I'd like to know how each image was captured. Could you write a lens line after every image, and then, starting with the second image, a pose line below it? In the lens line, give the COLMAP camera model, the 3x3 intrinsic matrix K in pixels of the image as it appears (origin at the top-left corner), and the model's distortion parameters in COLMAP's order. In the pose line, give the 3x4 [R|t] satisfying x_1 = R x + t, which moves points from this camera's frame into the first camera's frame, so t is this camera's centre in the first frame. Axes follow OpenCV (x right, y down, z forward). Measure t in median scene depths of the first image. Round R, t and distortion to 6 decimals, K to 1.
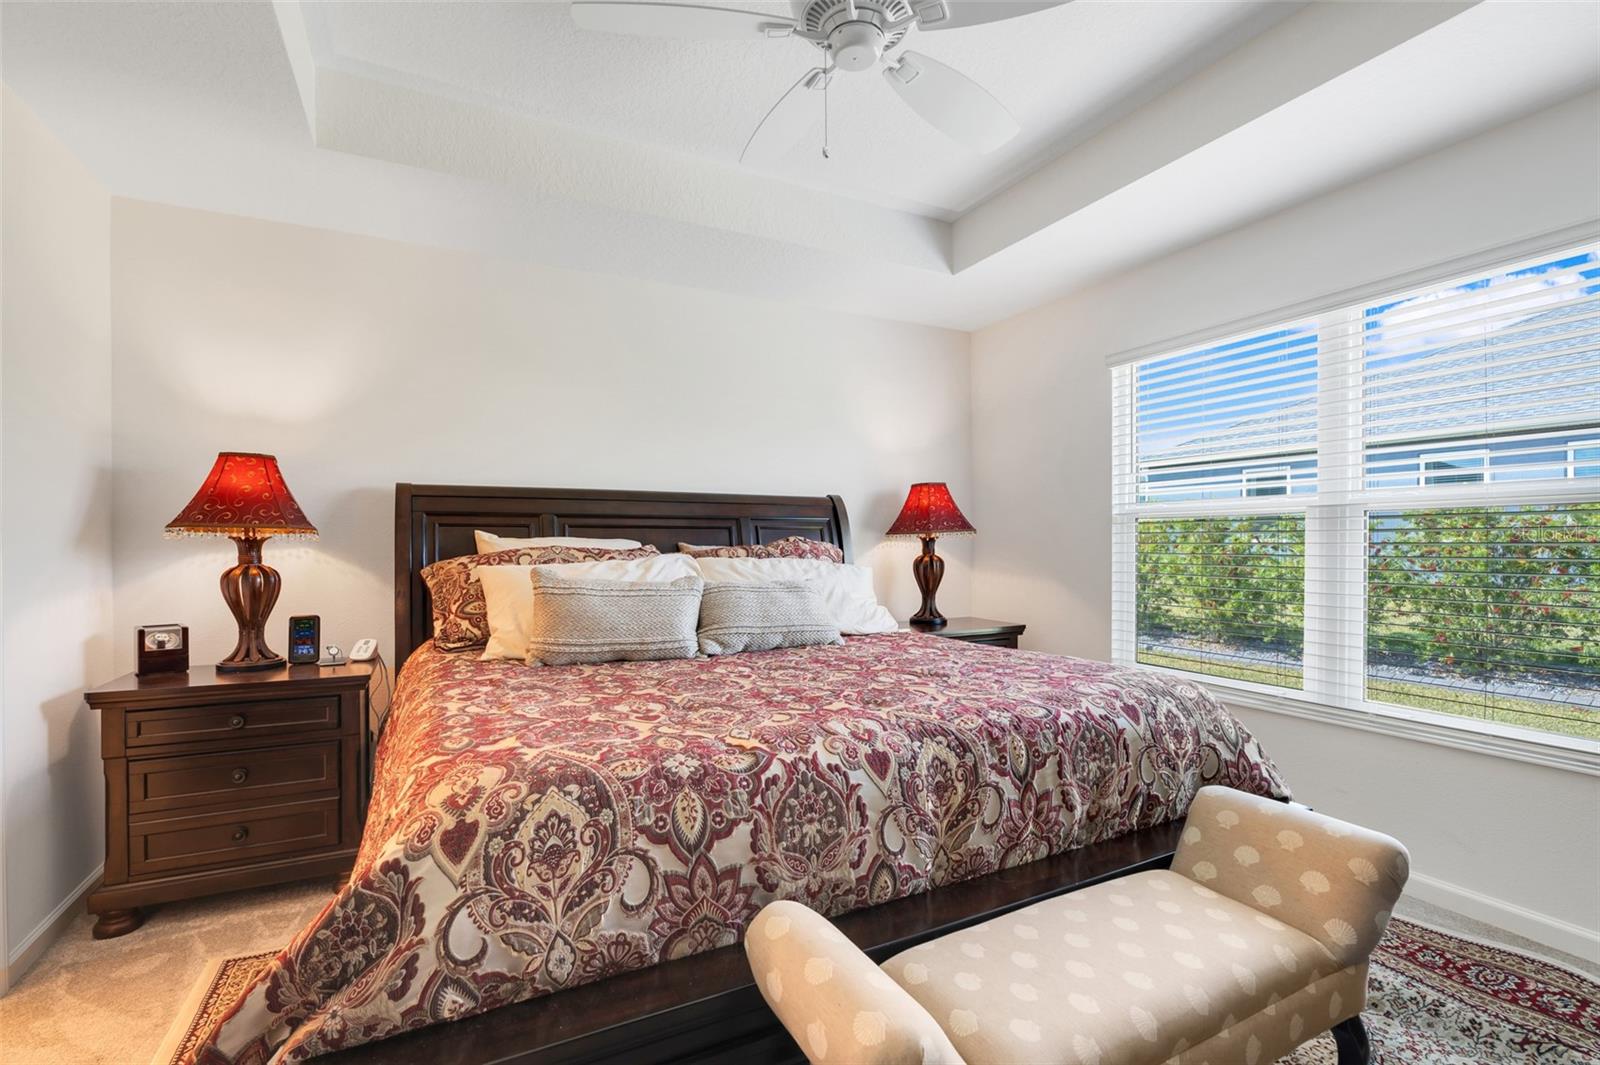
lens RADIAL K [[728.9, 0, 800.0], [0, 728.9, 532.5], [0, 0, 1]] dist [-0.001891, 0.000090]
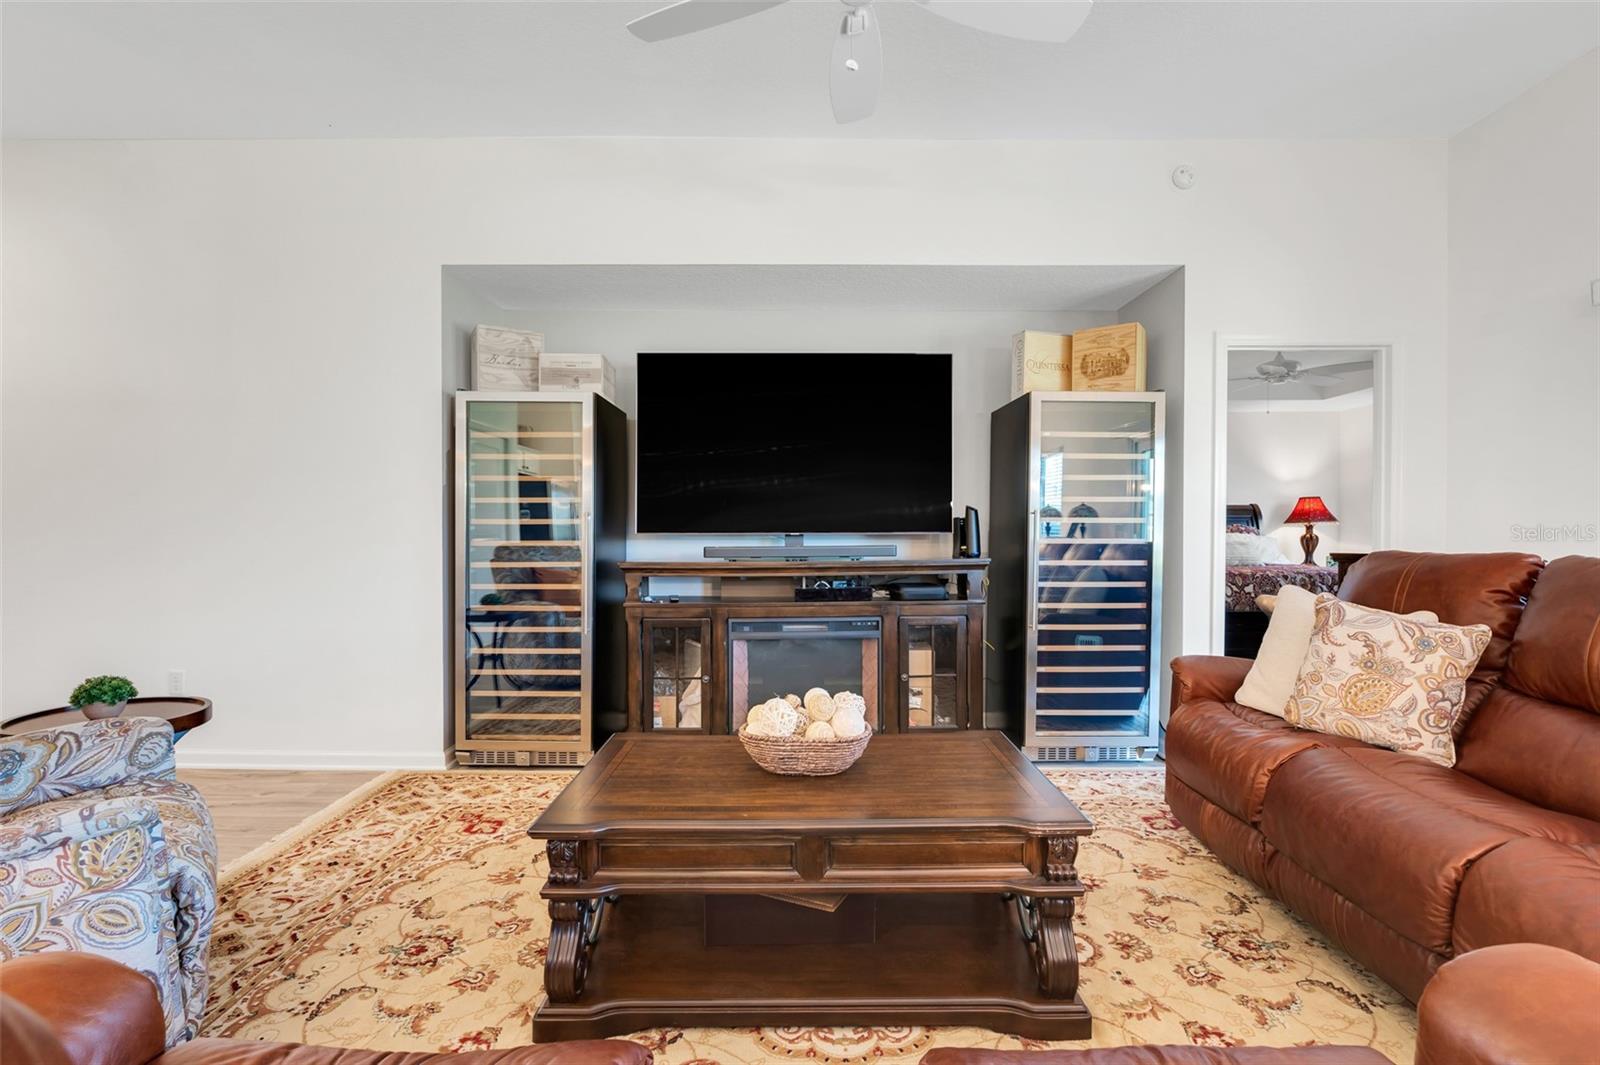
lens RADIAL K [[728.9, 0, 800.0], [0, 728.9, 532.5], [0, 0, 1]] dist [-0.001891, 0.000090]
pose [[0.896491, 0.005296, -0.443030, -0.193149], [0.000766, 0.999909, 0.013504, 0.000420], [0.443061, -0.012446, 0.896405, -1.426129]]
